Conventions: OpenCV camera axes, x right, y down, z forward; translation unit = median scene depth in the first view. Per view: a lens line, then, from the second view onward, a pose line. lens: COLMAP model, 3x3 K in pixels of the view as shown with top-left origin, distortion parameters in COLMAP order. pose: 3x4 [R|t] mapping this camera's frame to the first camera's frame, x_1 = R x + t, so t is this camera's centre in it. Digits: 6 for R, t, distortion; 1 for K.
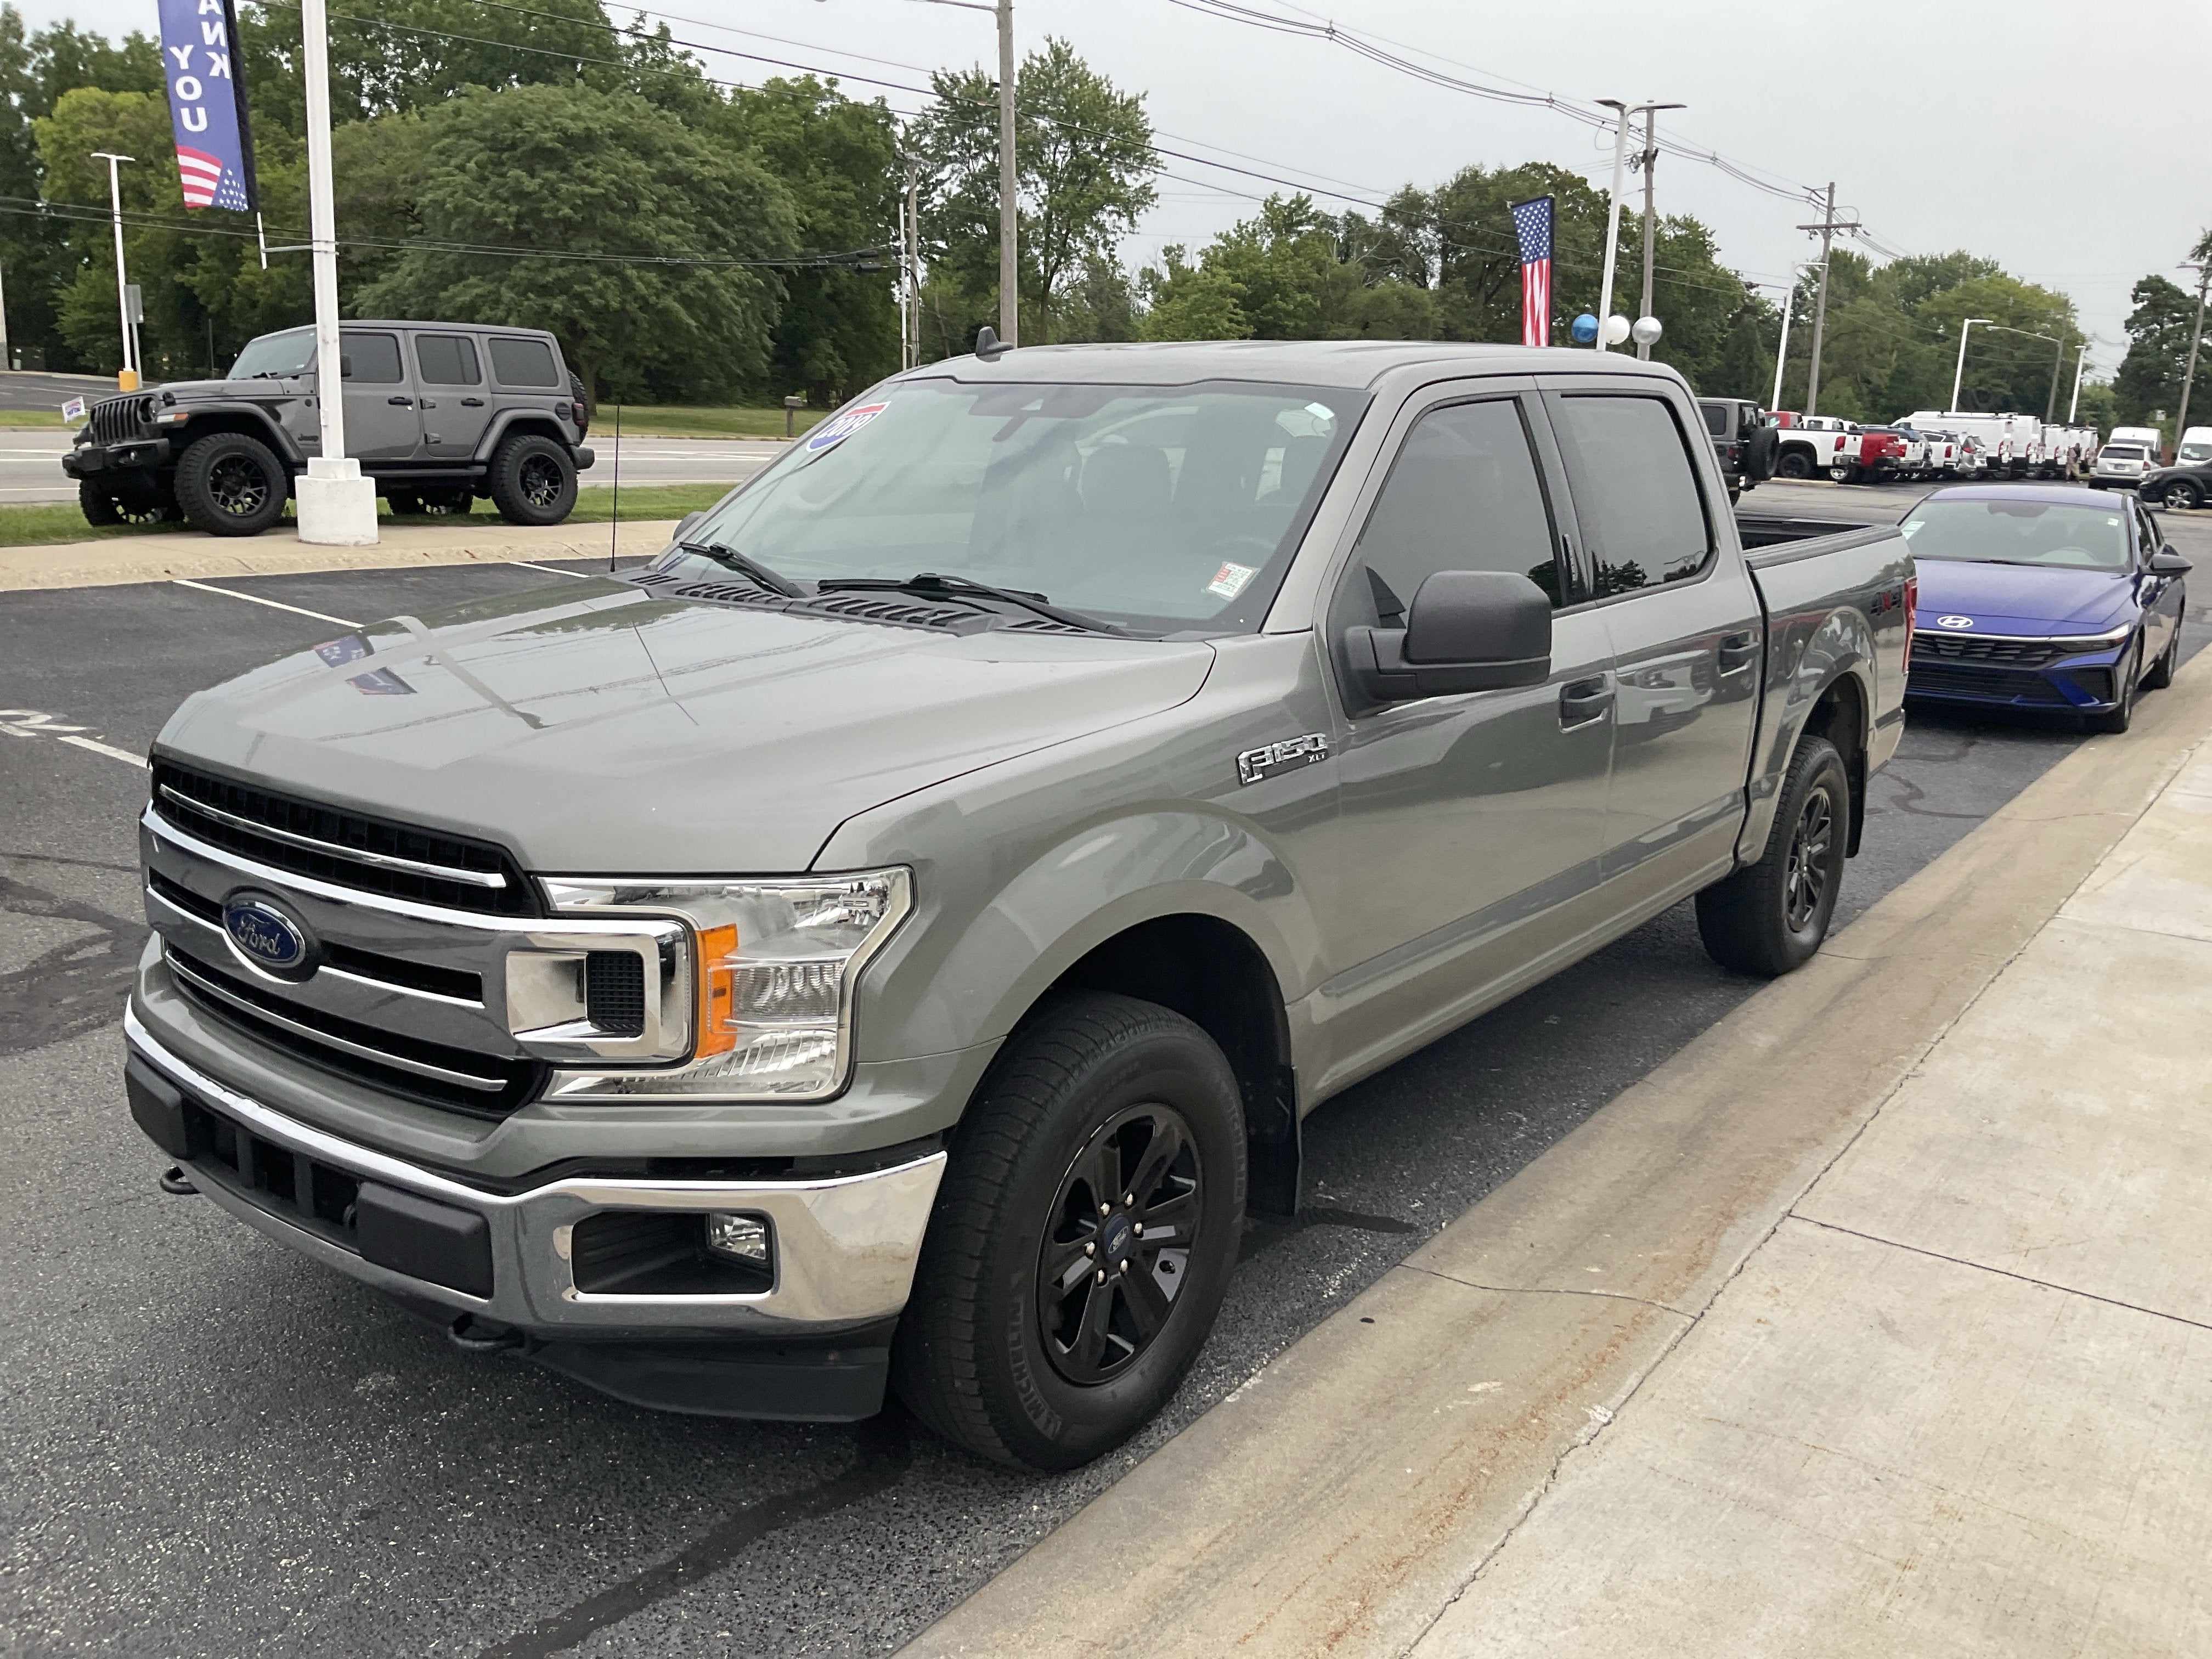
lens RADIAL K [[1815.1, 0, 1096.6], [0, 1815.1, 817.0], [0, 0, 1]] dist [0.066773, -0.127903]
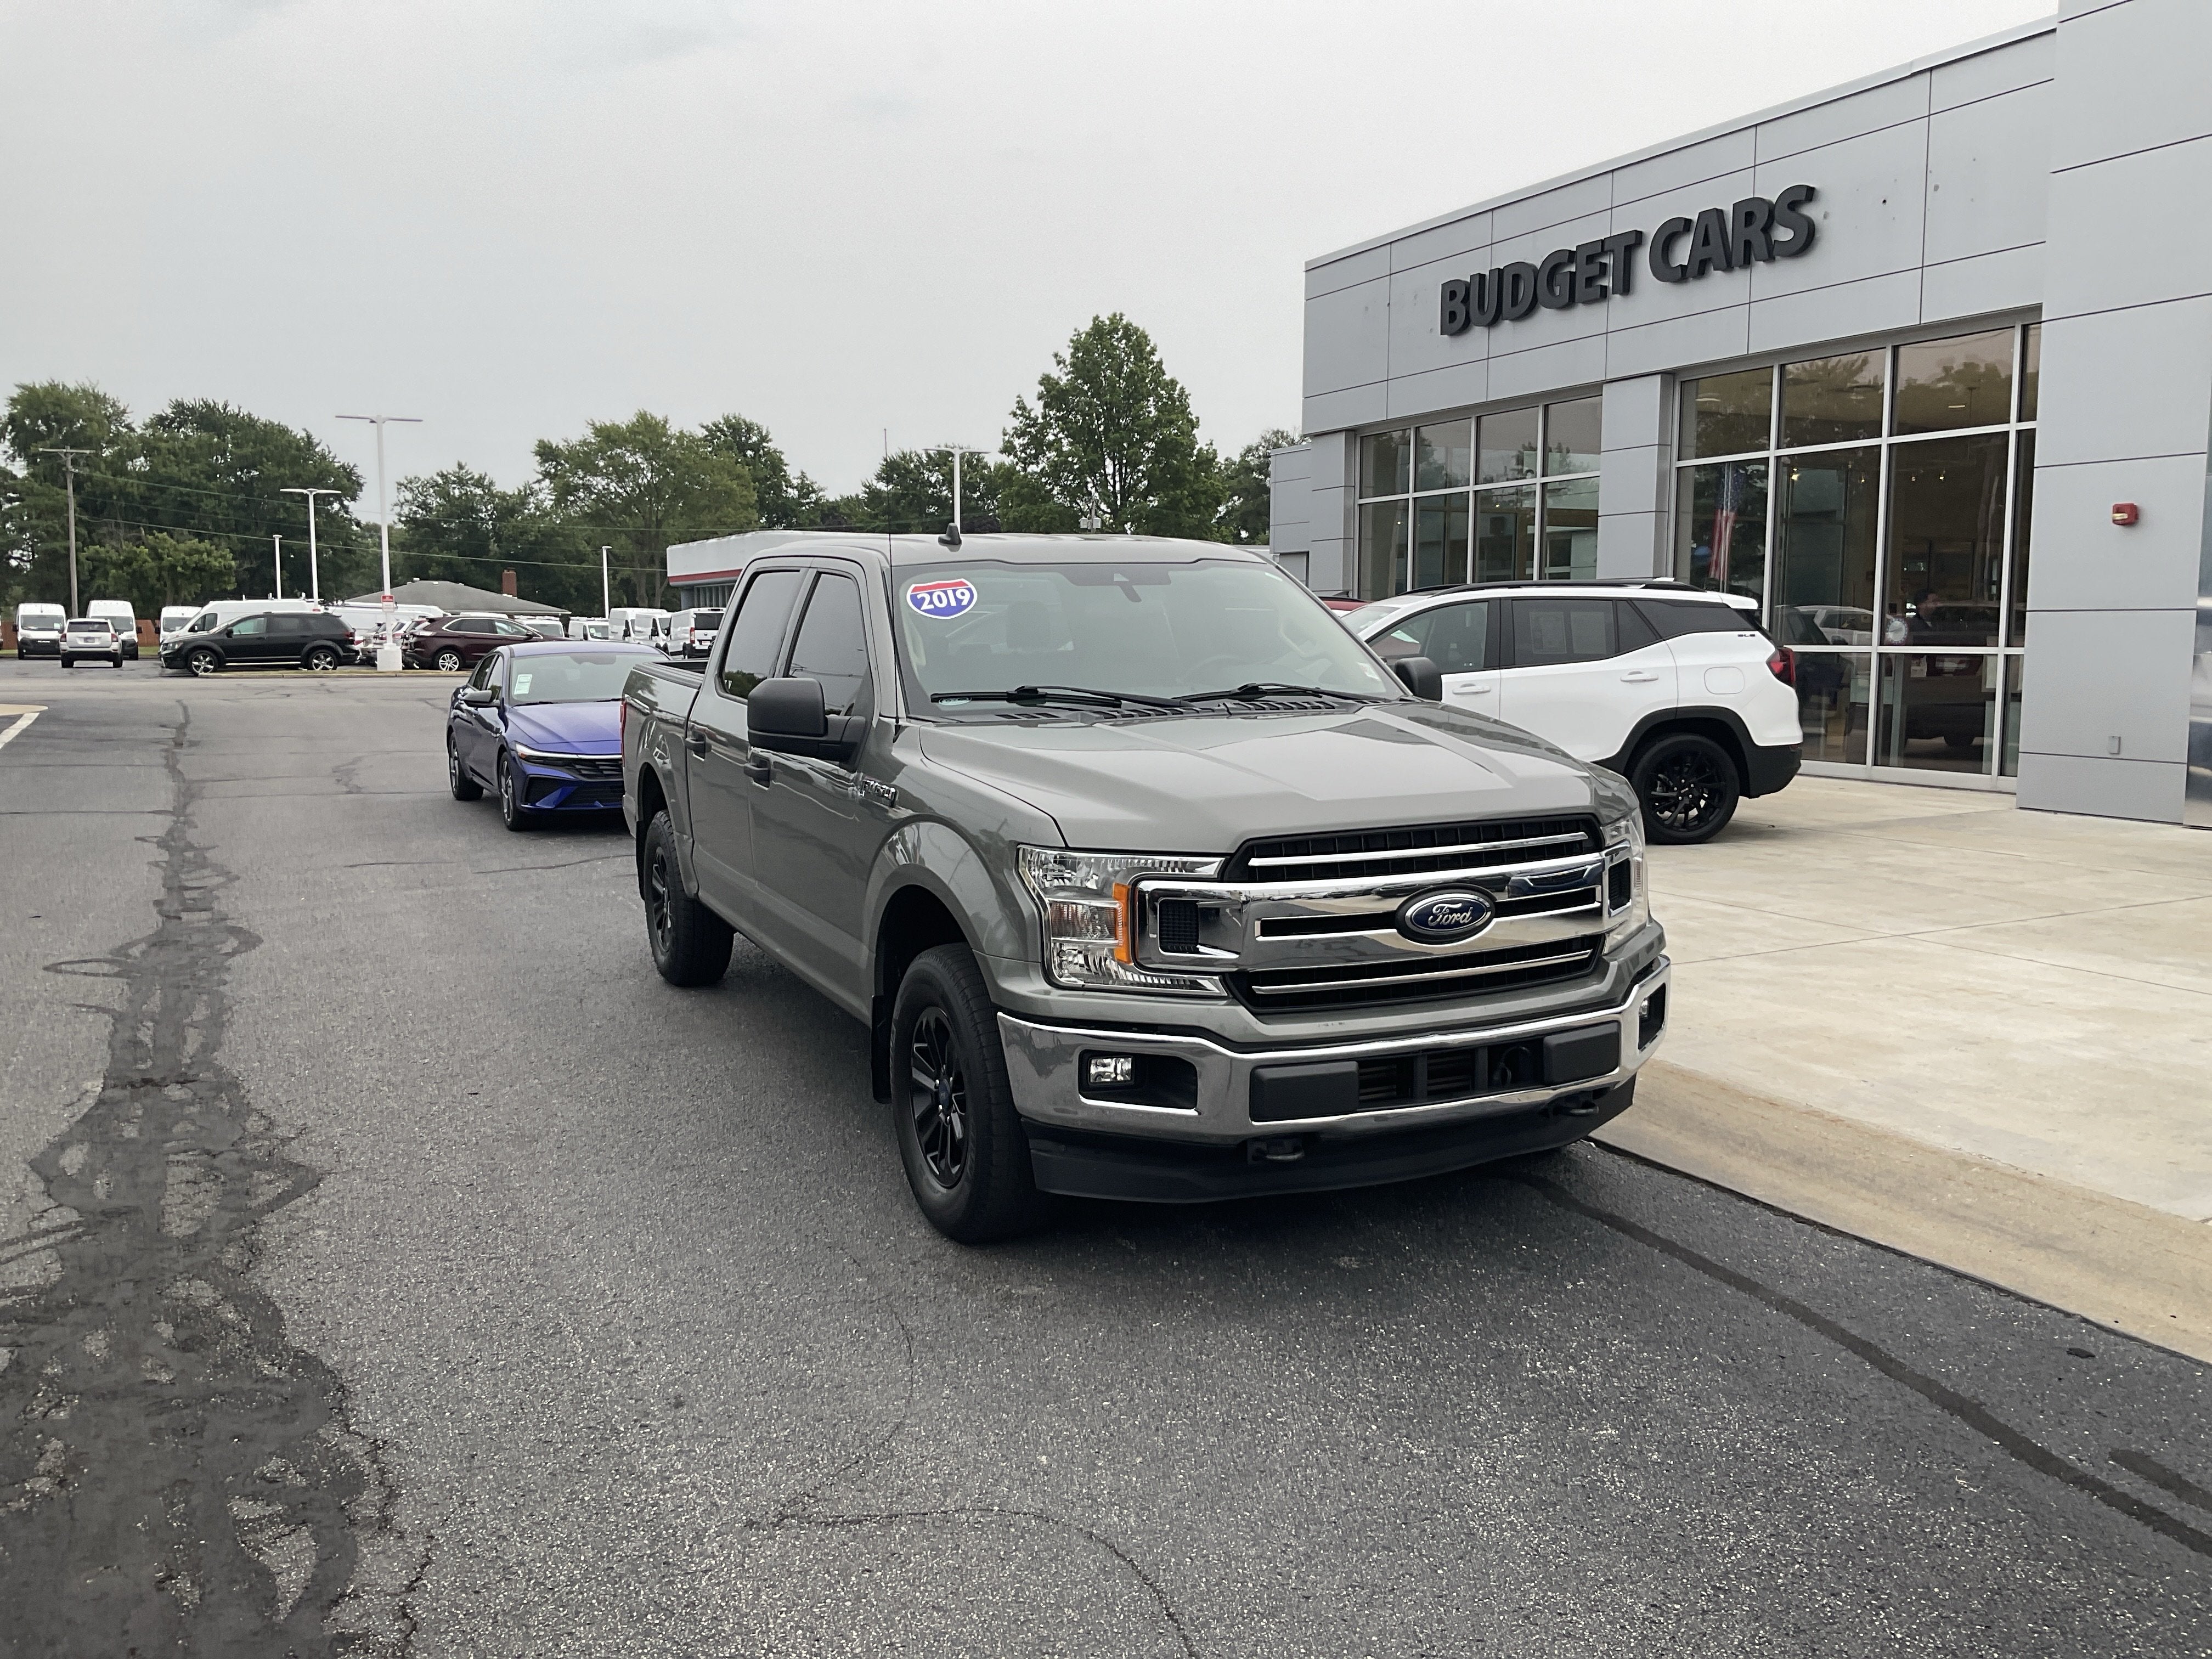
lens RADIAL K [[1815.1, 0, 1097.4], [0, 1815.1, 835.8], [0, 0, 1]] dist [0.066773, -0.127903]
pose [[0.475034, -0.141634, 0.868494, -0.092161], [0.213543, 0.976014, 0.042368, -0.006238], [-0.853664, 0.165335, 0.493885, 0.023125]]
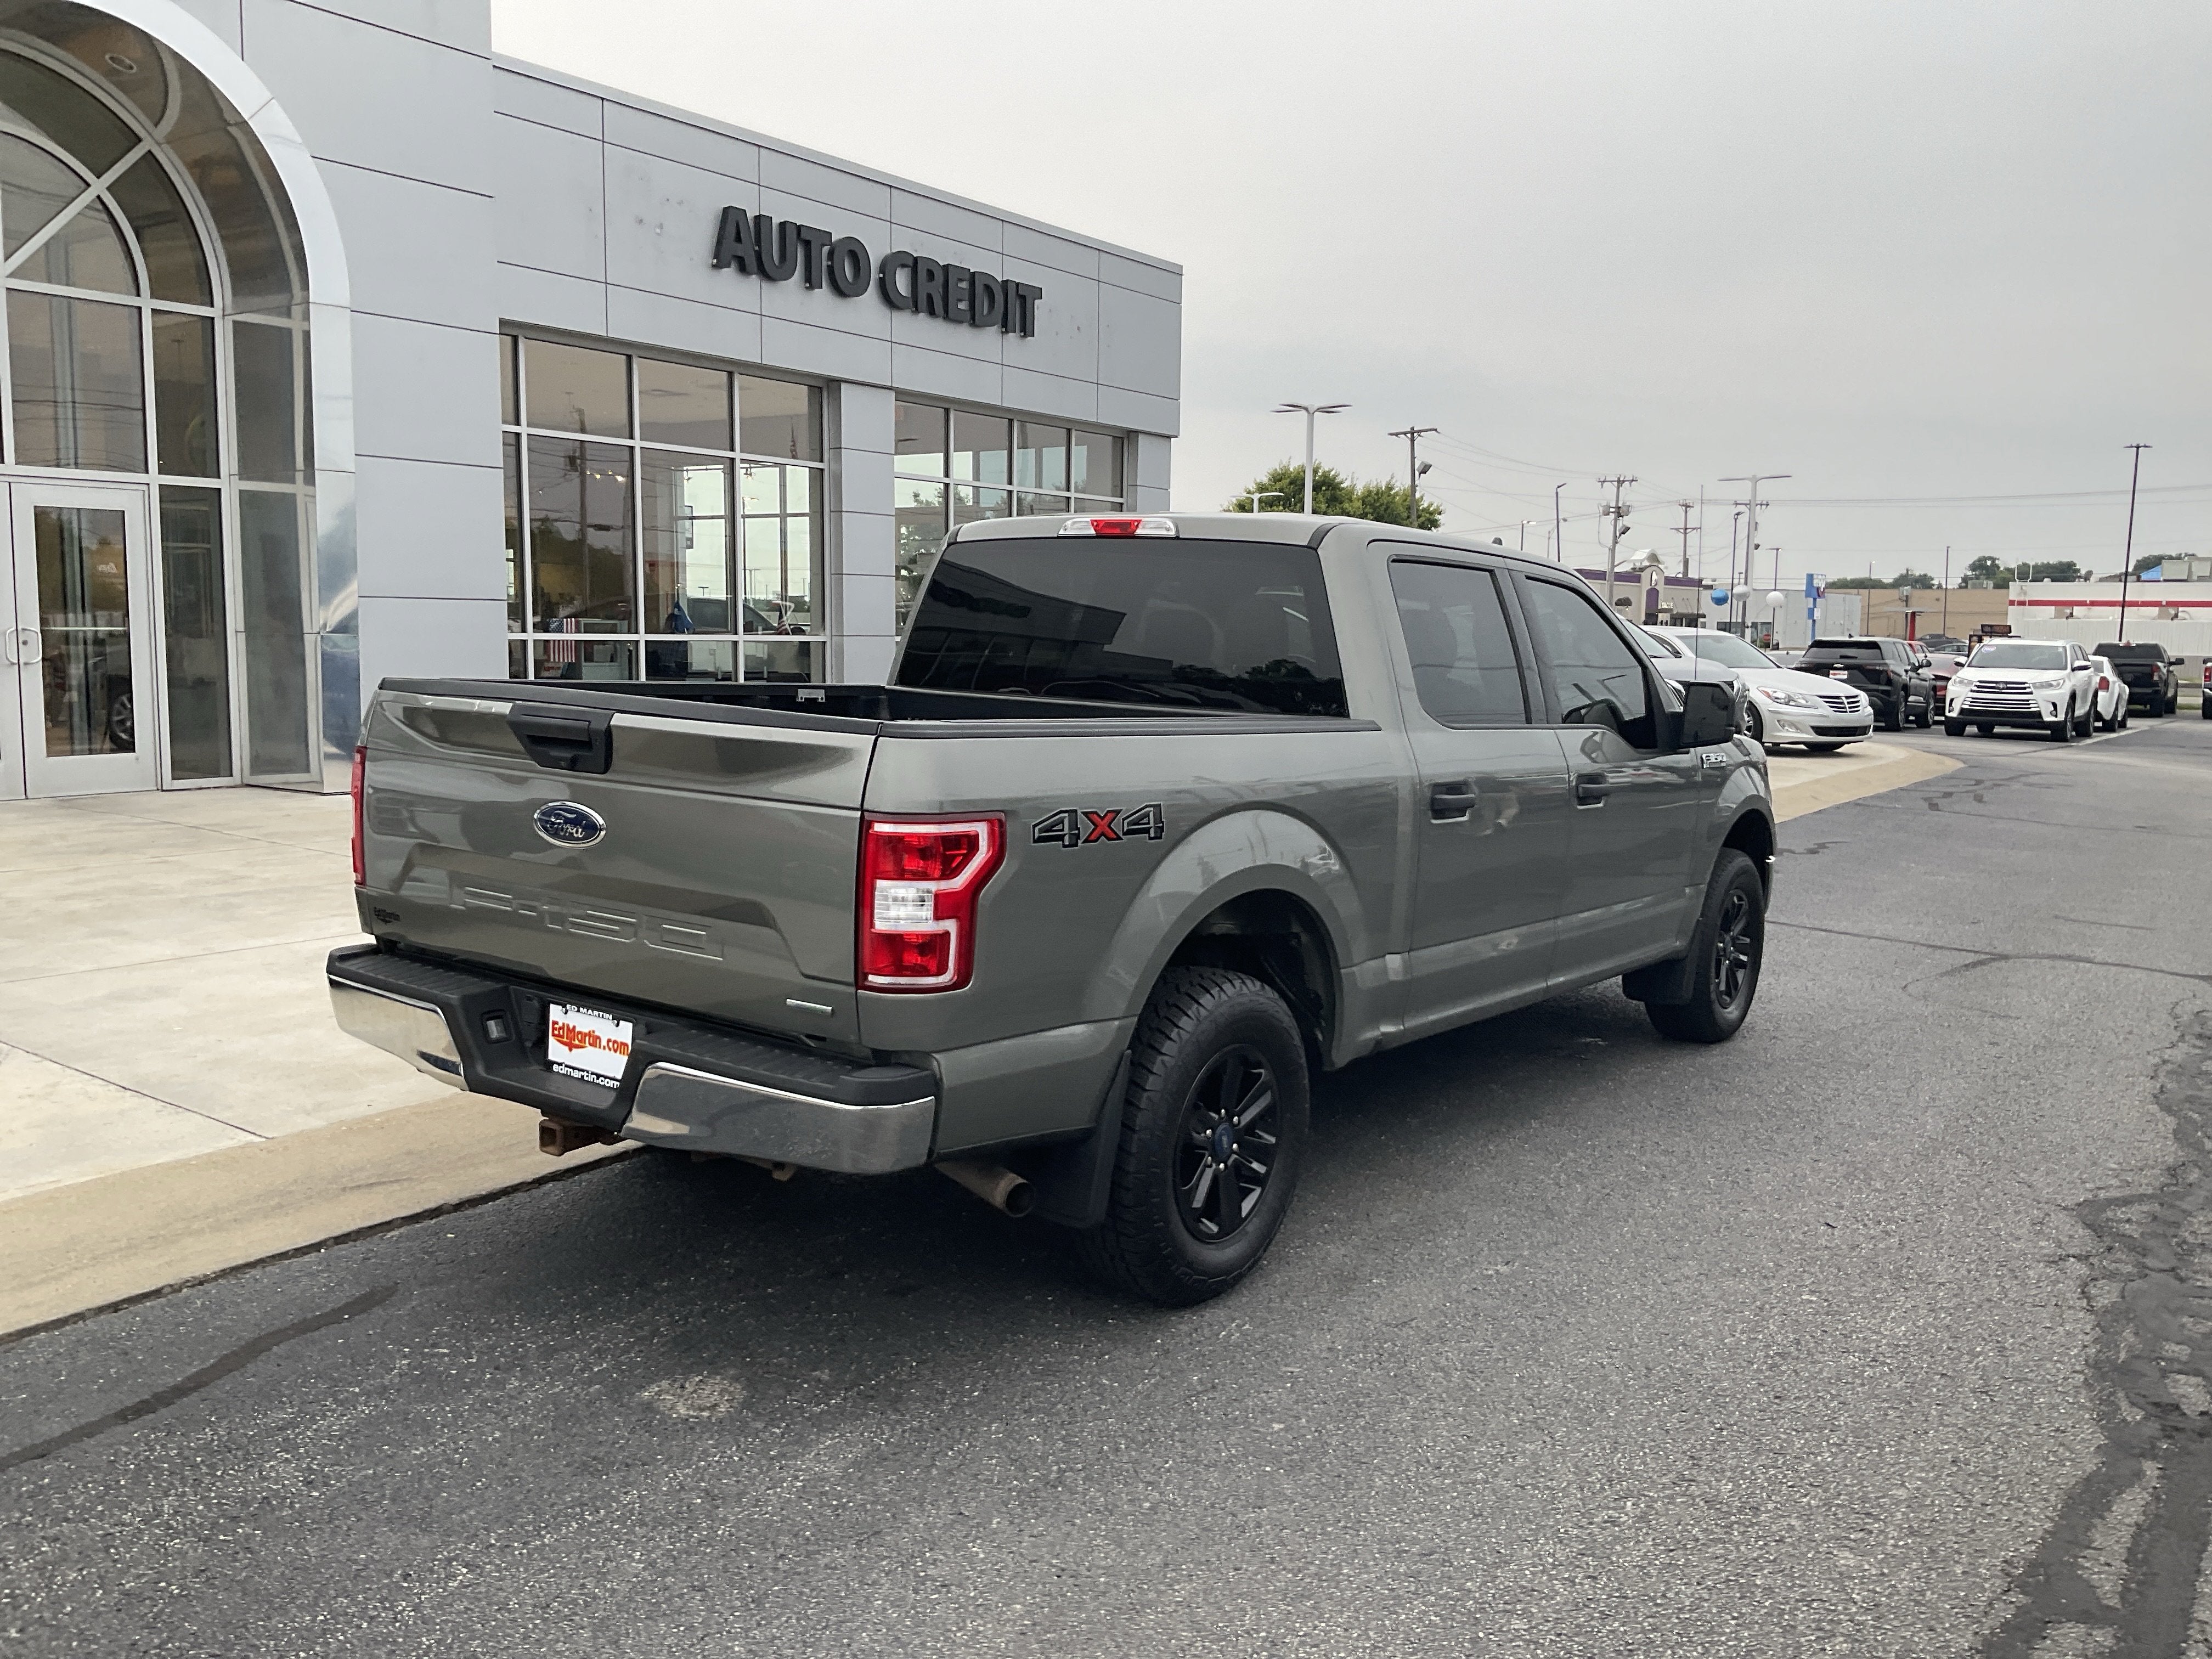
lens RADIAL K [[1815.1, 0, 1101.0], [0, 1815.1, 829.9], [0, 0, 1]] dist [0.066773, -0.127903]
pose [[-0.998226, -0.057629, -0.014947, 0.019979], [-0.059345, 0.943026, 0.327384, -0.038973], [-0.004771, 0.327691, -0.944773, 0.188160]]
